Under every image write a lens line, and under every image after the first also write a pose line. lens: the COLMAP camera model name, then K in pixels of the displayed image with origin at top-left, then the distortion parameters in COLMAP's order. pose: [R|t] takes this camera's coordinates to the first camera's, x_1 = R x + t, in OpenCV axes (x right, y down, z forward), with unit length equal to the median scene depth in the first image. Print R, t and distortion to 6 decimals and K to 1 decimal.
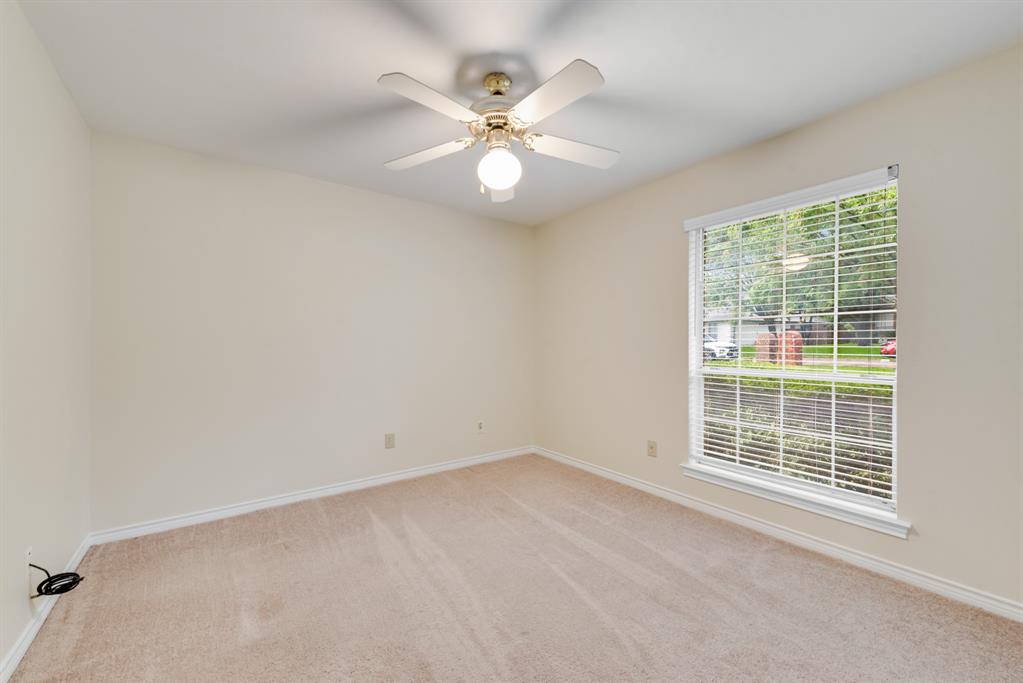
lens RADIAL K [[407.9, 0, 511.5], [0, 407.9, 341.5], [0, 0, 1]] dist [0.020360, -0.006595]
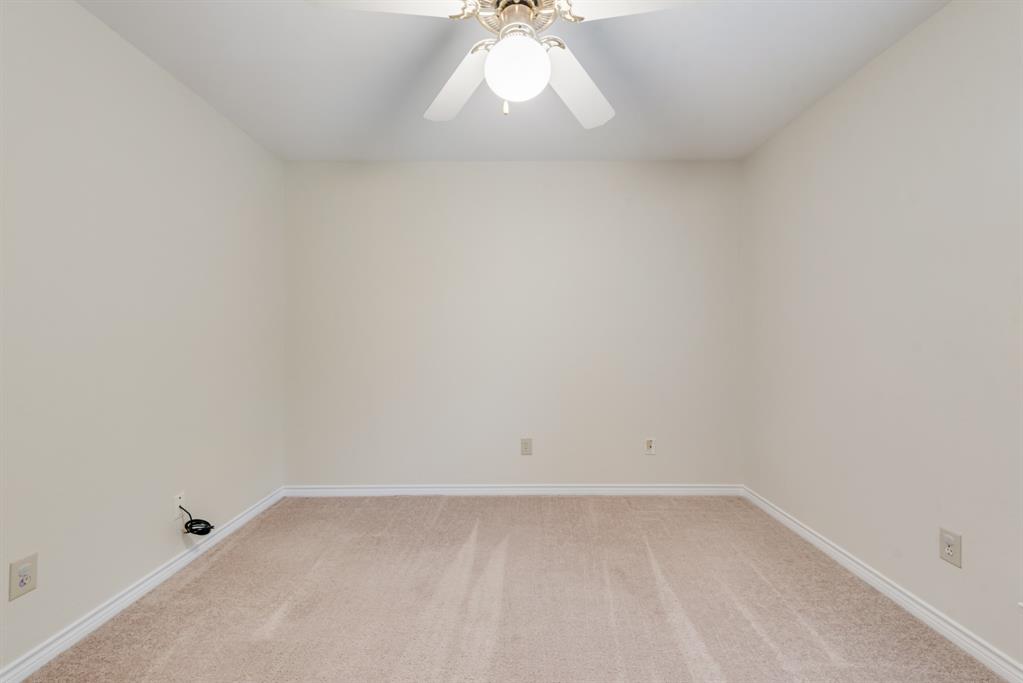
lens RADIAL K [[432.2, 0, 511.6], [0, 432.2, 327.7], [0, 0, 1]] dist [0.016144, -0.000054]
pose [[0.815955, -0.002783, -0.578108, 0.259722], [-0.004824, 0.999921, -0.011623, 0.004676], [0.578095, 0.012273, 0.815877, 0.299893]]
